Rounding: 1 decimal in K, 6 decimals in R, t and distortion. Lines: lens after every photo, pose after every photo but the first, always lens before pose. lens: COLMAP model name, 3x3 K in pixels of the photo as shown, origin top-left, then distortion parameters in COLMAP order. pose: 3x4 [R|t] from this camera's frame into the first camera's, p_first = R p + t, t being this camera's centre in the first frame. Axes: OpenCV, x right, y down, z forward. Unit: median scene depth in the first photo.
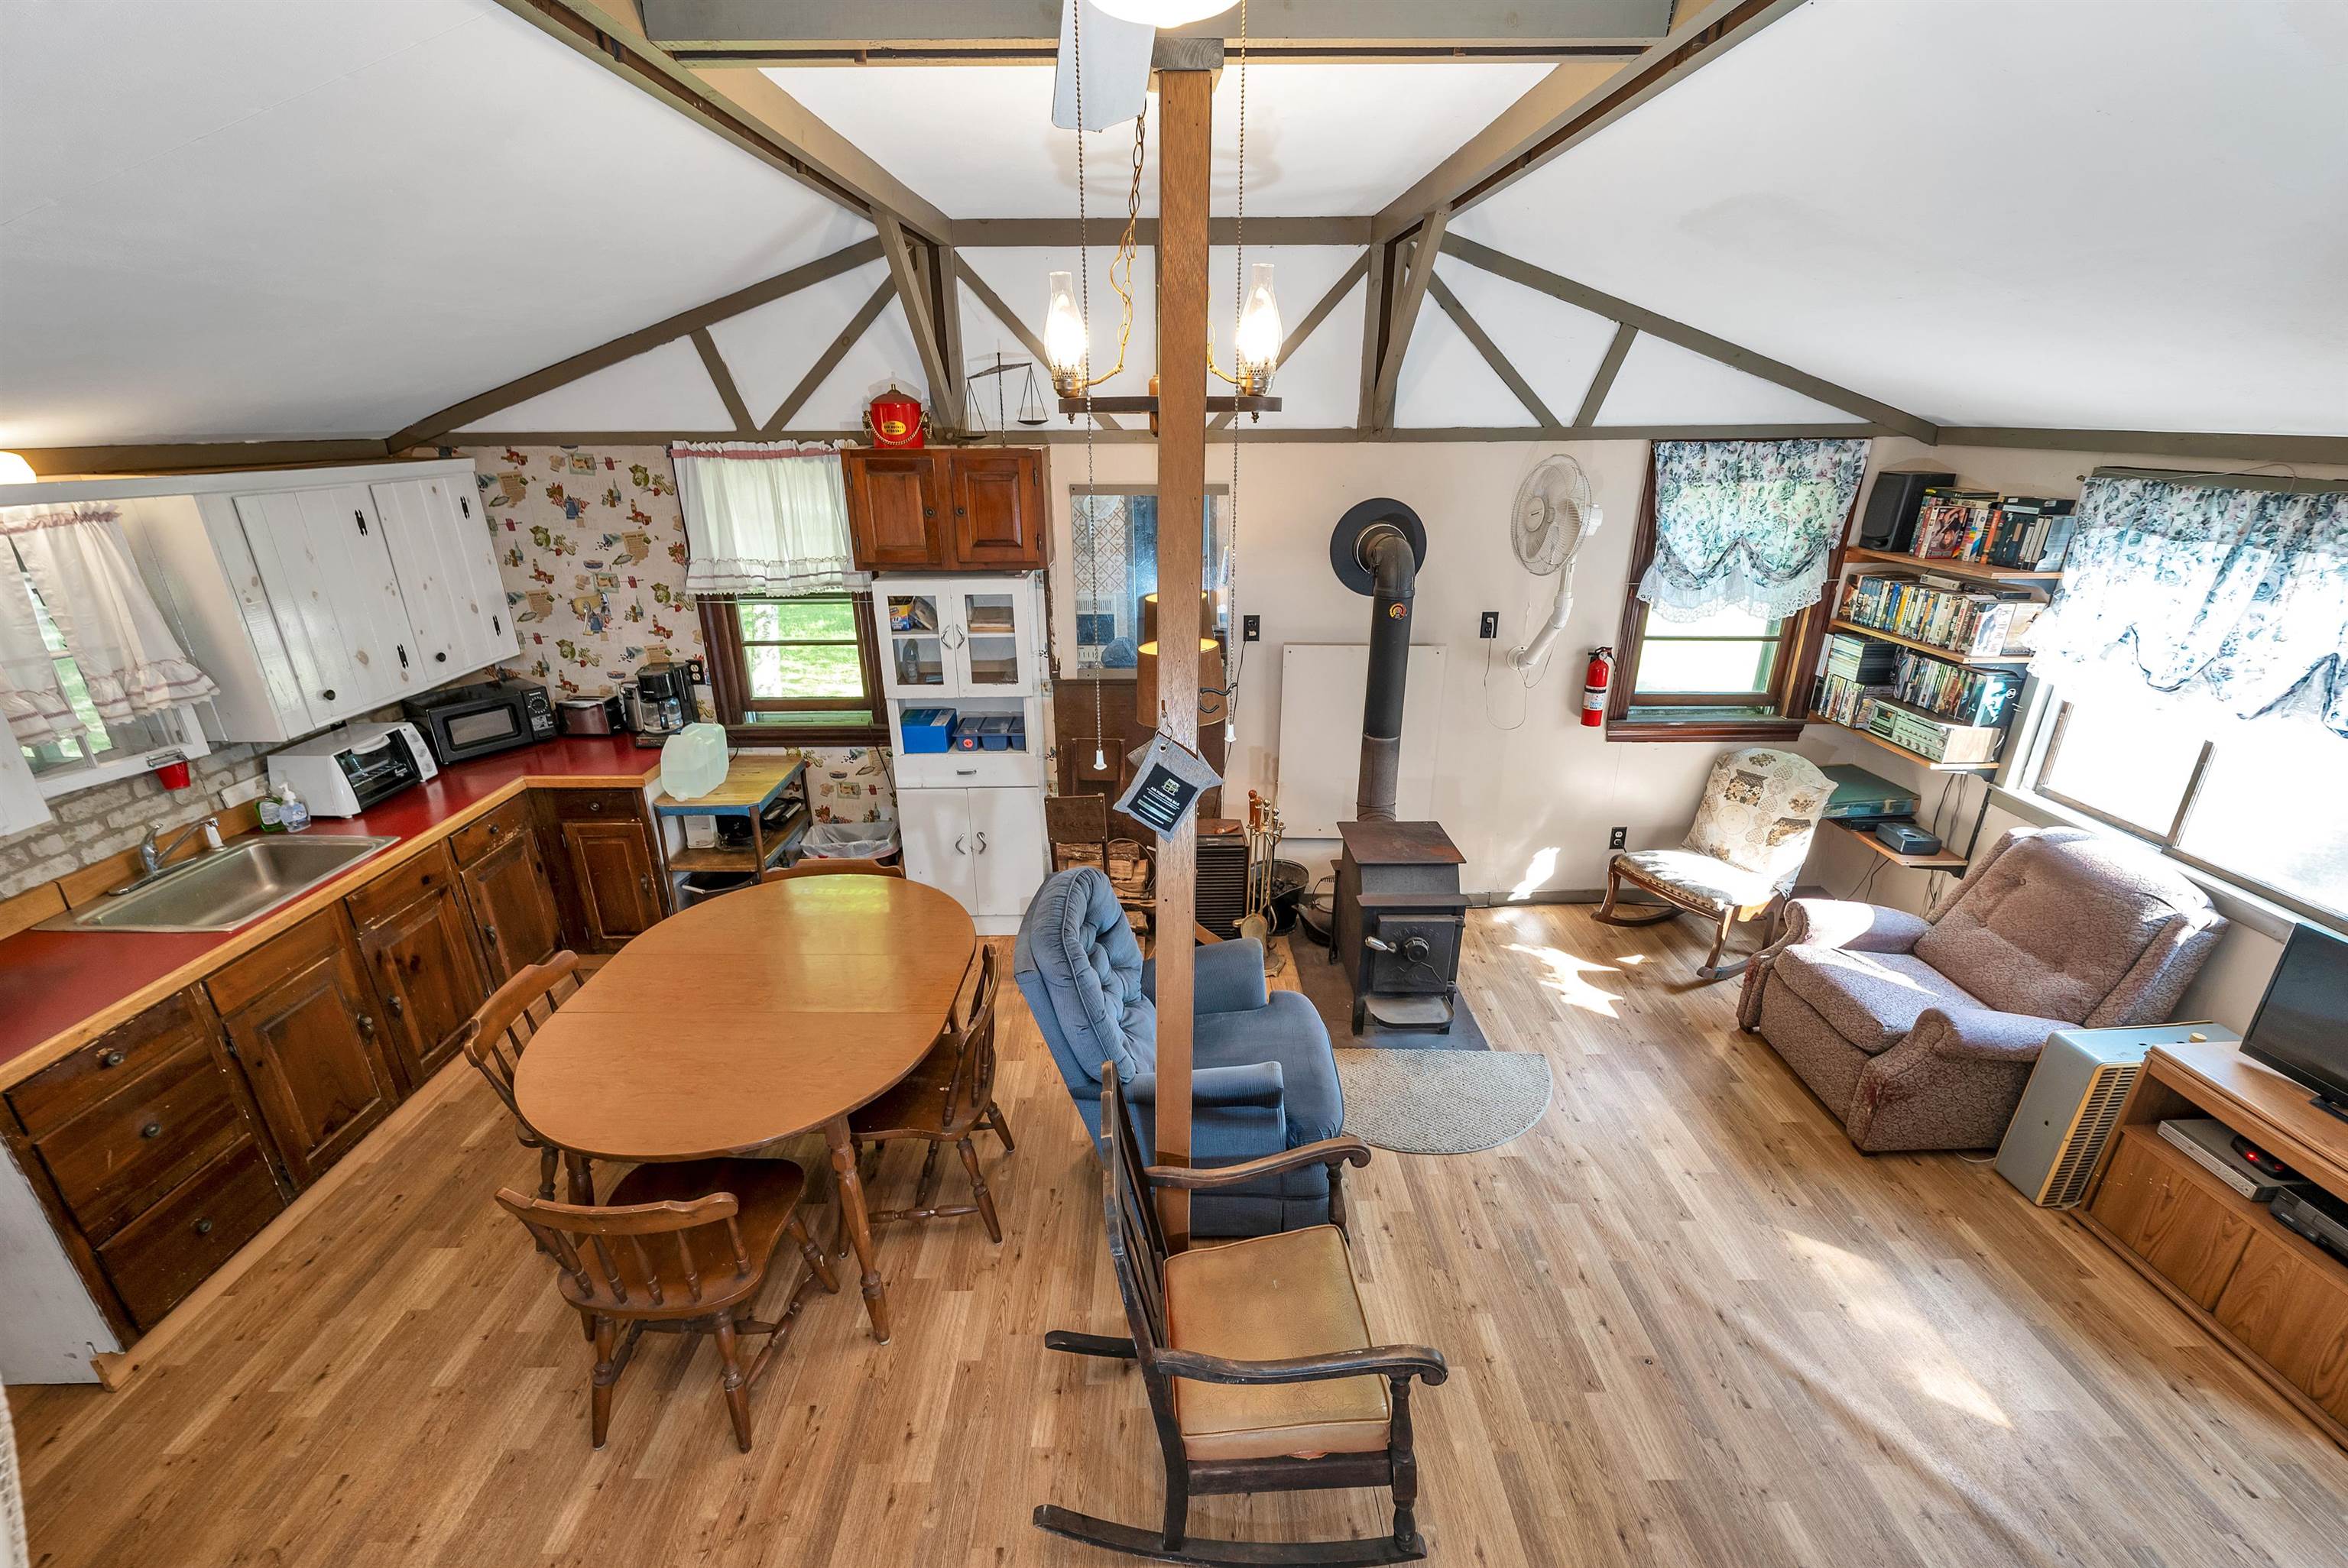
lens RADIAL K [[952.5, 0, 1177.7], [0, 952.5, 782.1], [0, 0, 1]] dist [0.008999, -0.000547]
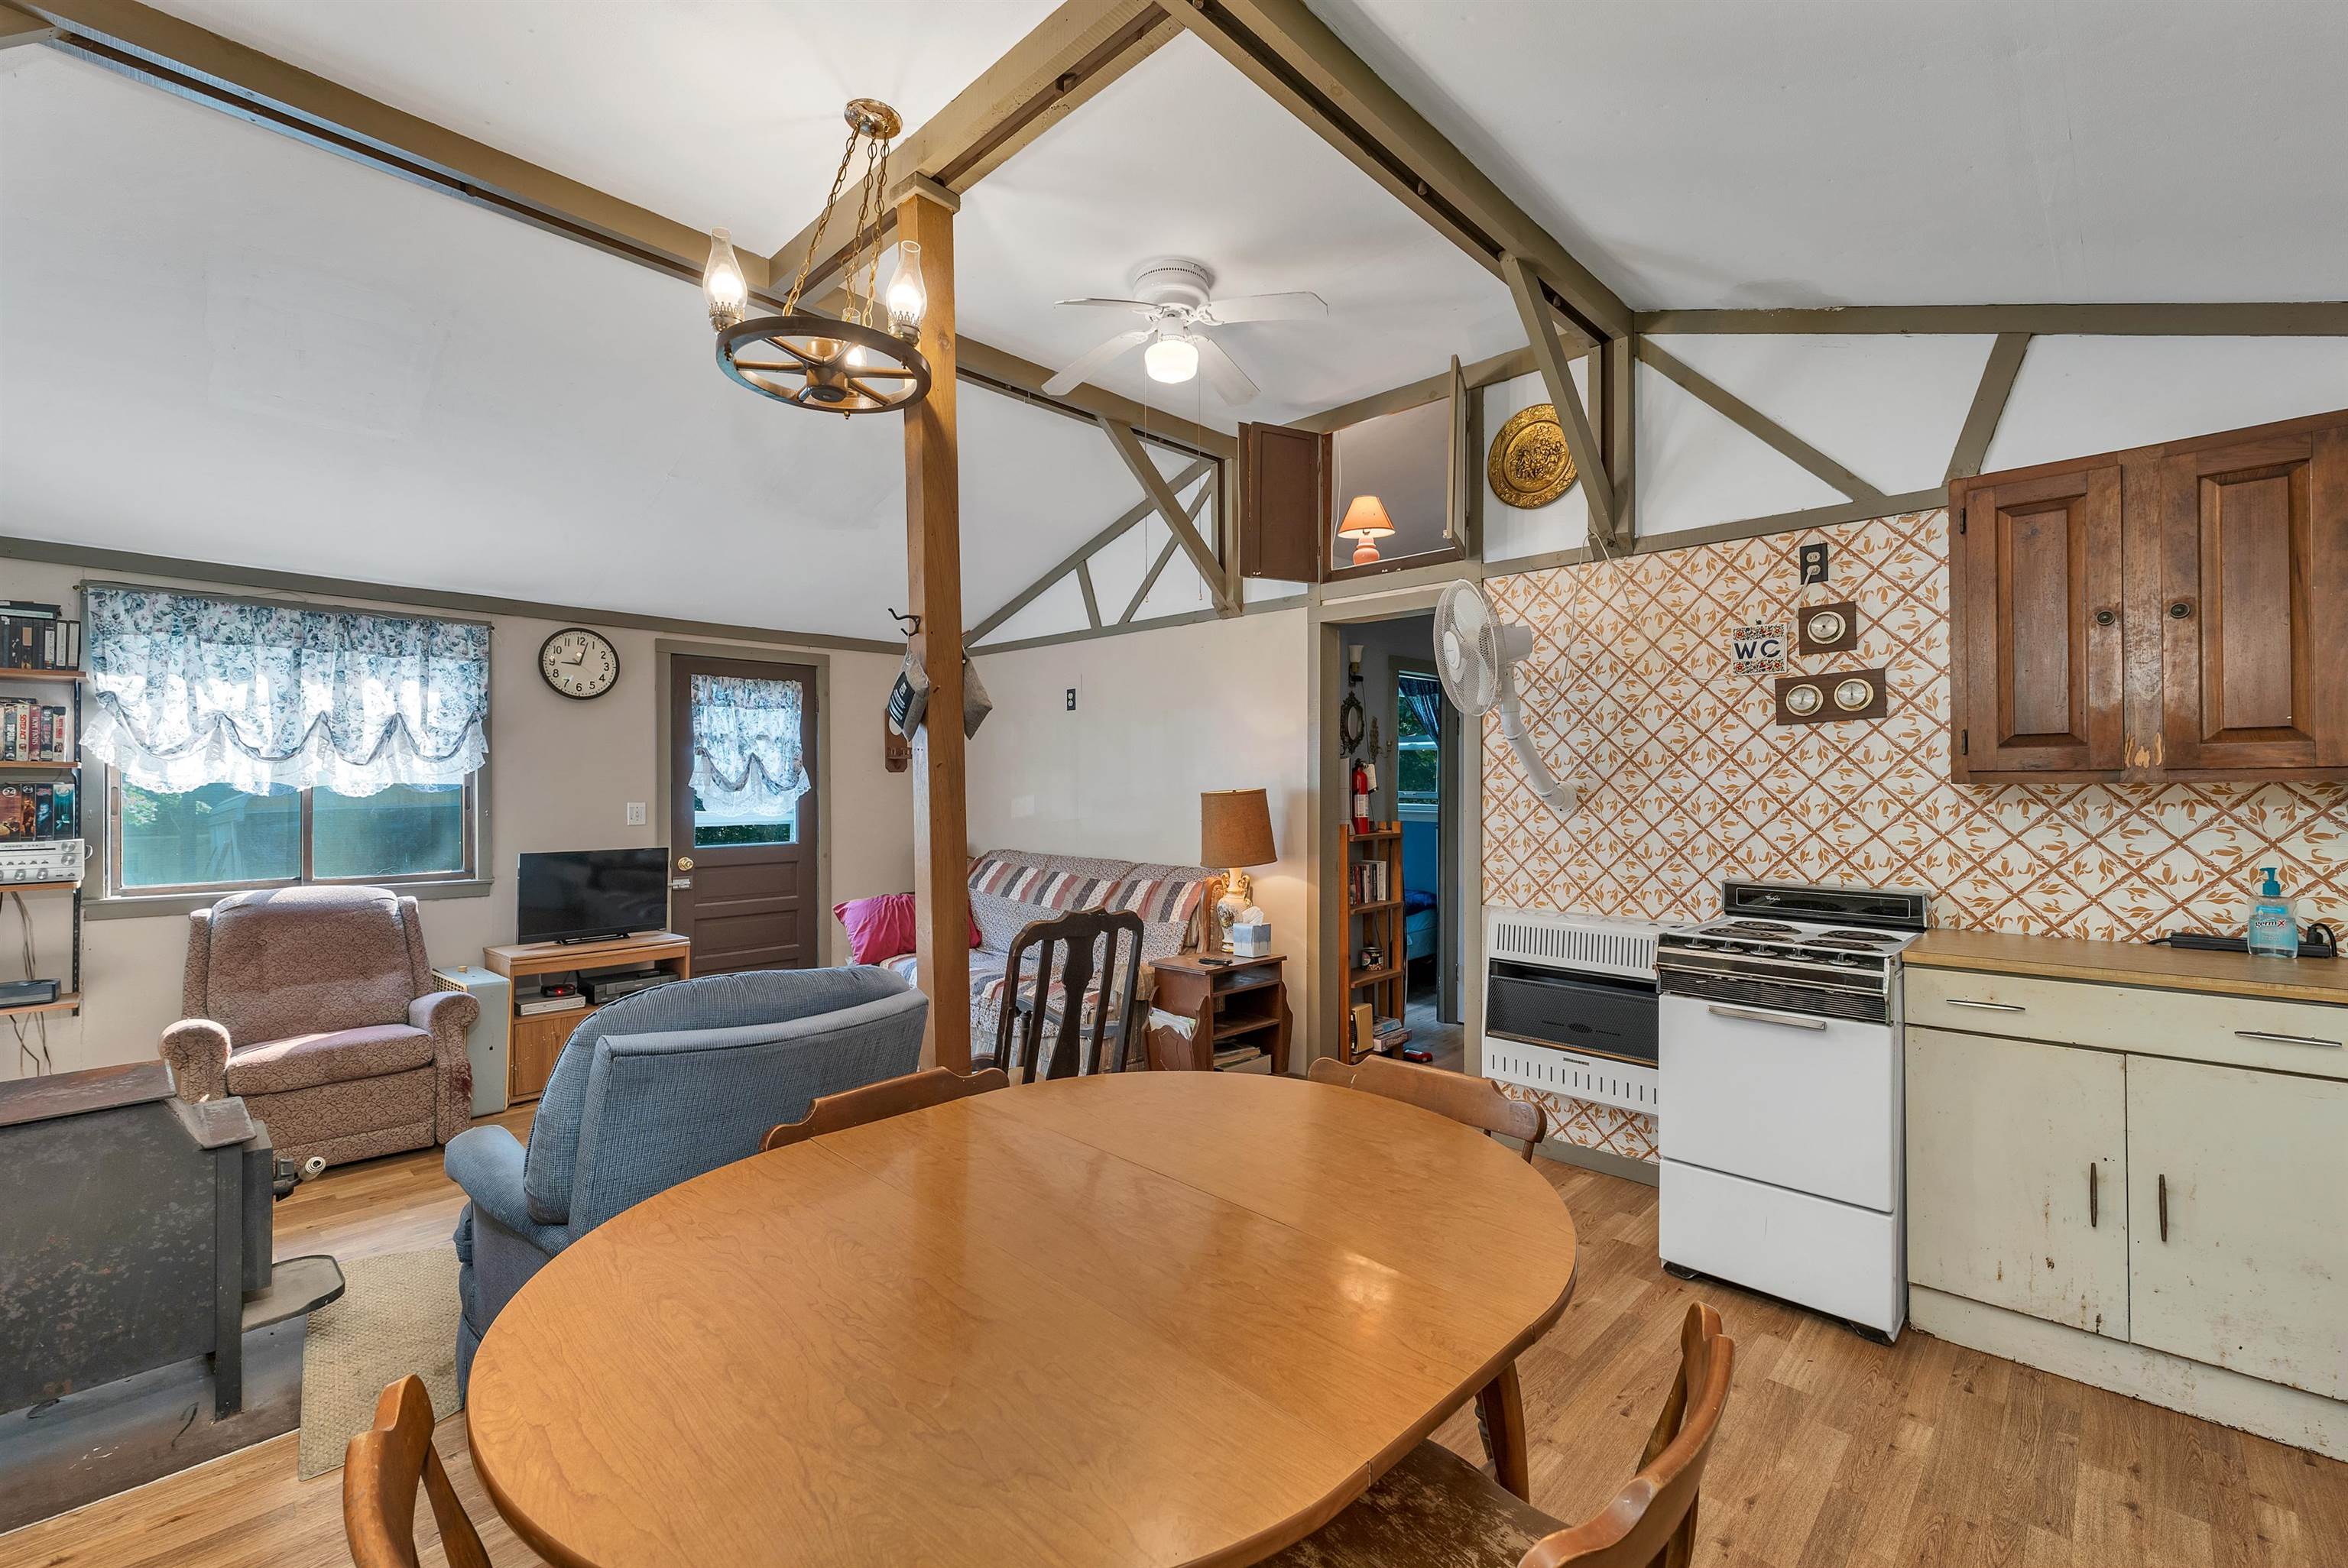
lens RADIAL K [[991.8, 0, 1158.3], [0, 991.8, 794.5], [0, 0, 1]] dist [-0.000332, -0.000042]
pose [[-0.701967, -0.003735, 0.712199, -0.544418], [0.254969, 0.932392, 0.256196, -0.071038], [-0.665006, 0.361430, -0.653556, 0.842448]]
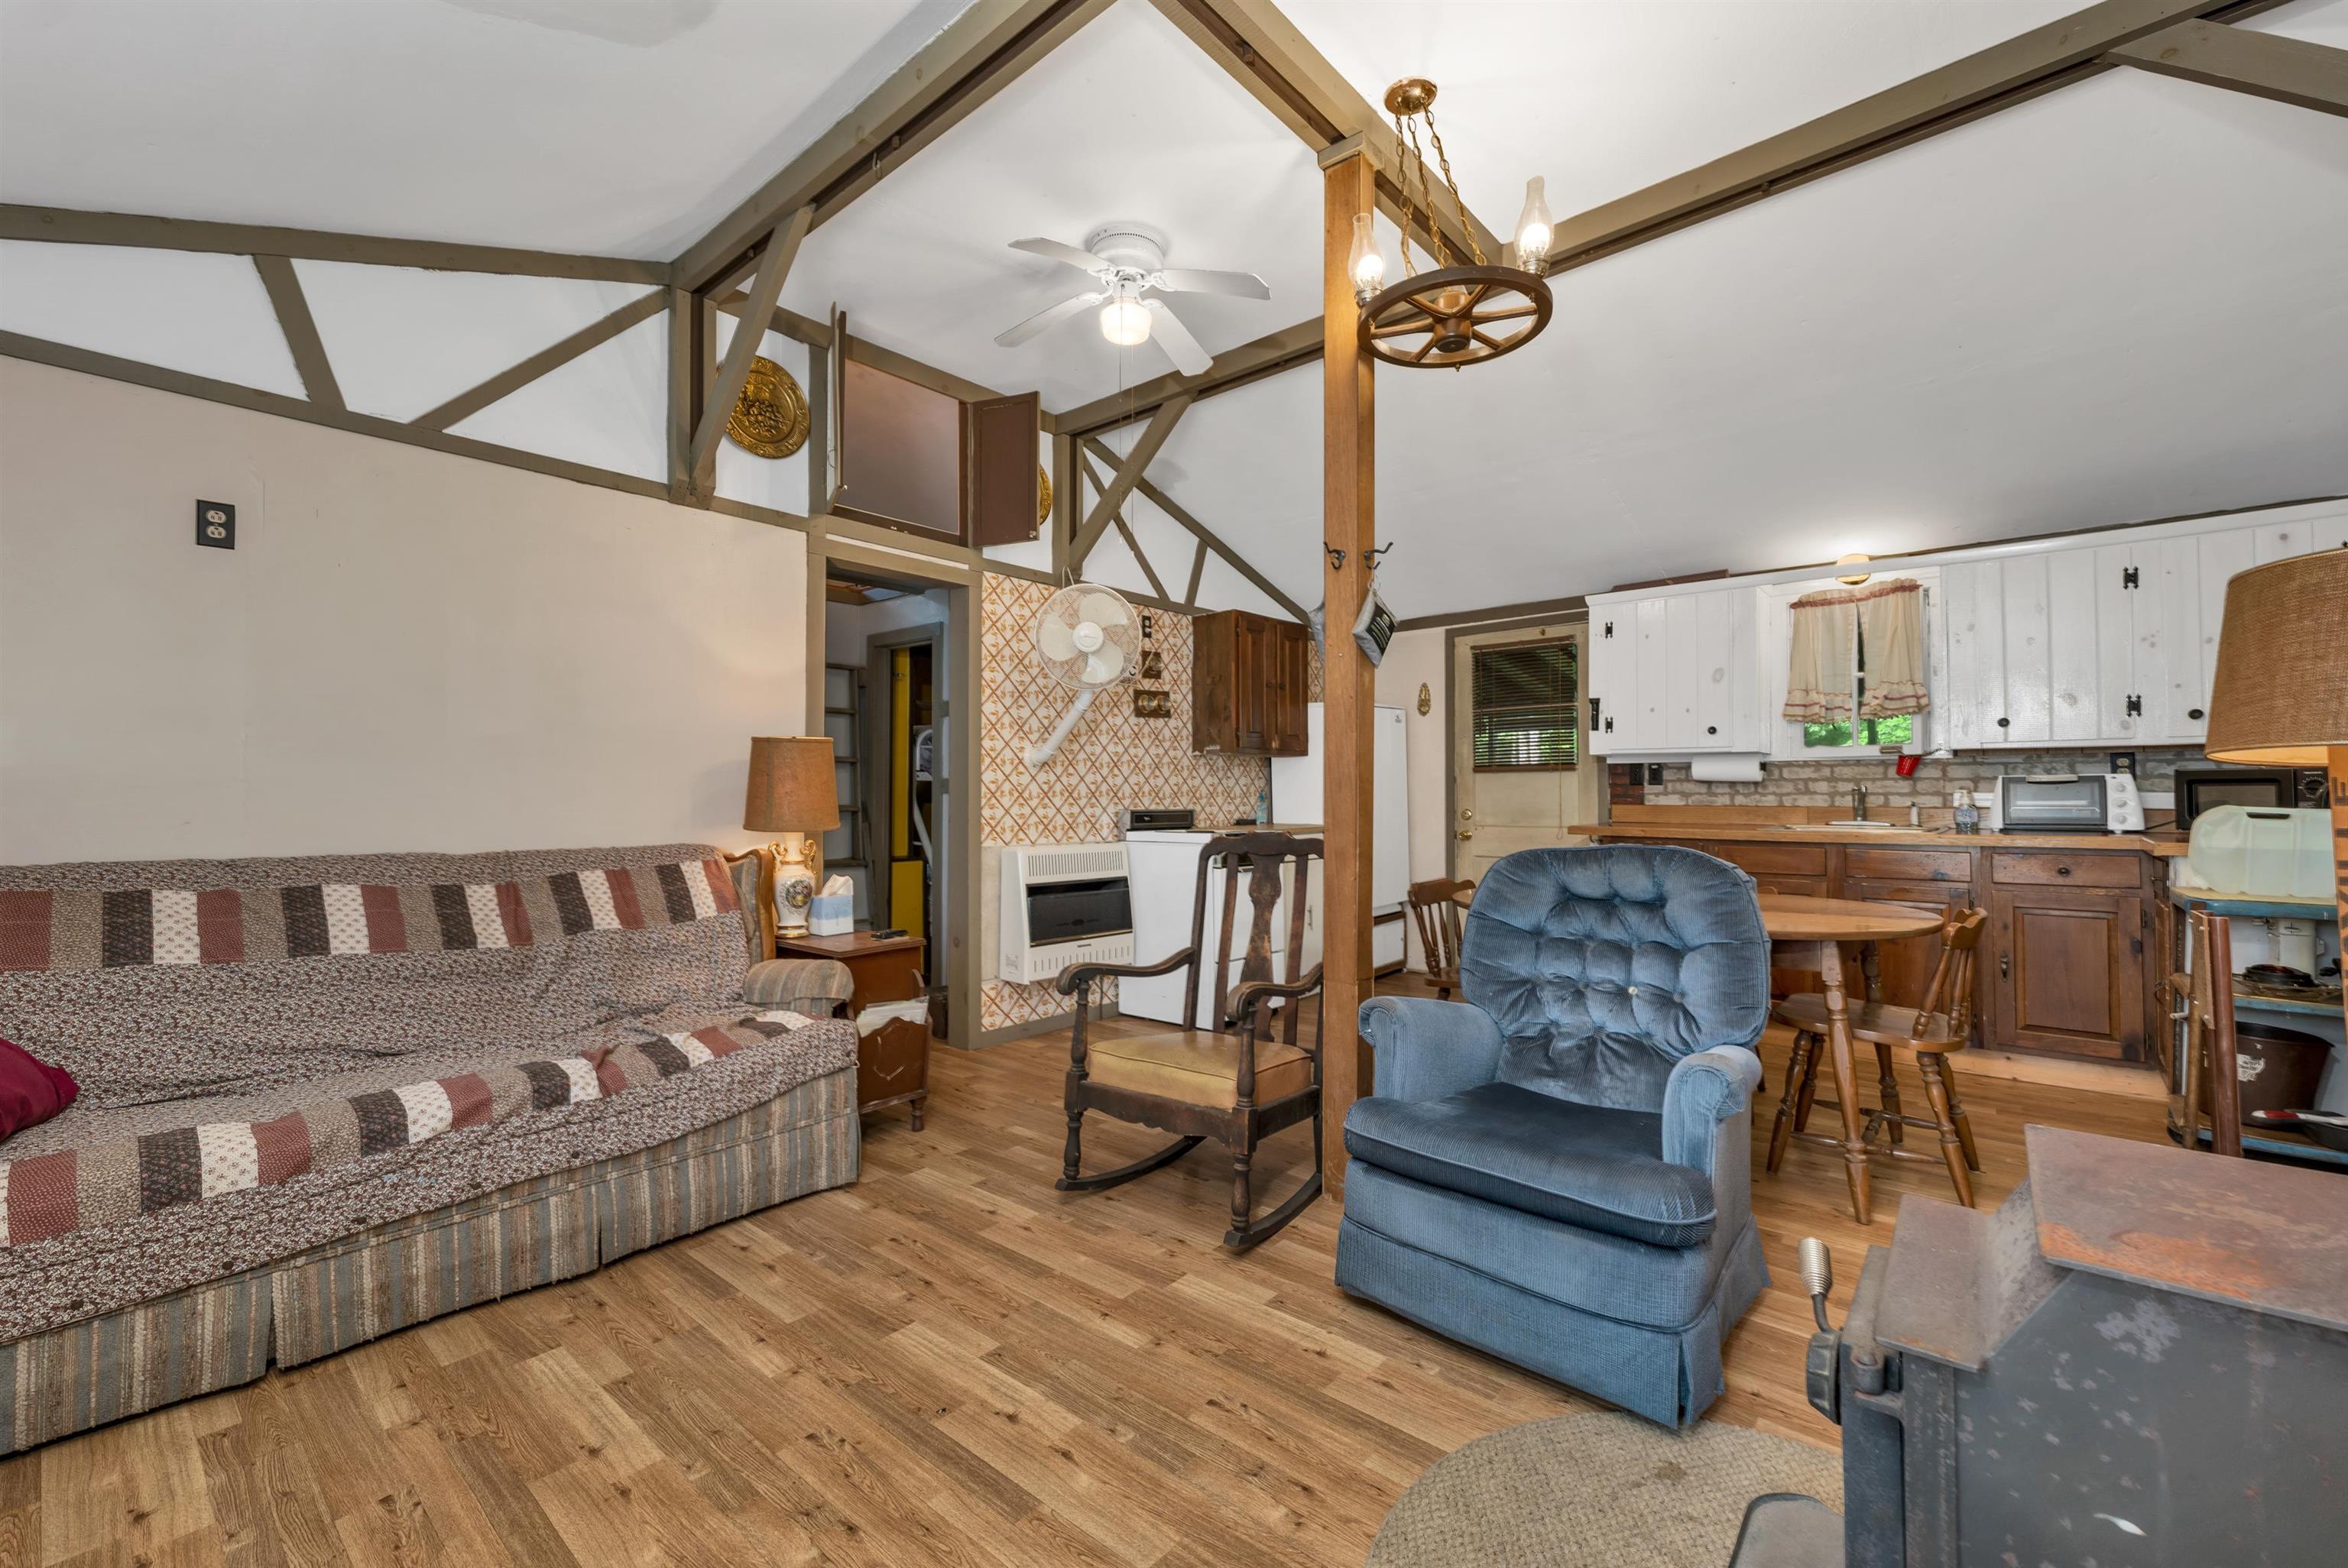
lens RADIAL K [[965.5, 0, 1174.0], [0, 965.5, 784.0], [0, 0, 1]] dist [-0.006894, -0.000186]
pose [[-0.673108, -0.005774, -0.739522, 0.561623], [-0.258418, 0.938771, 0.227881, -0.020682], [0.692926, 0.344494, -0.633386, 0.867395]]
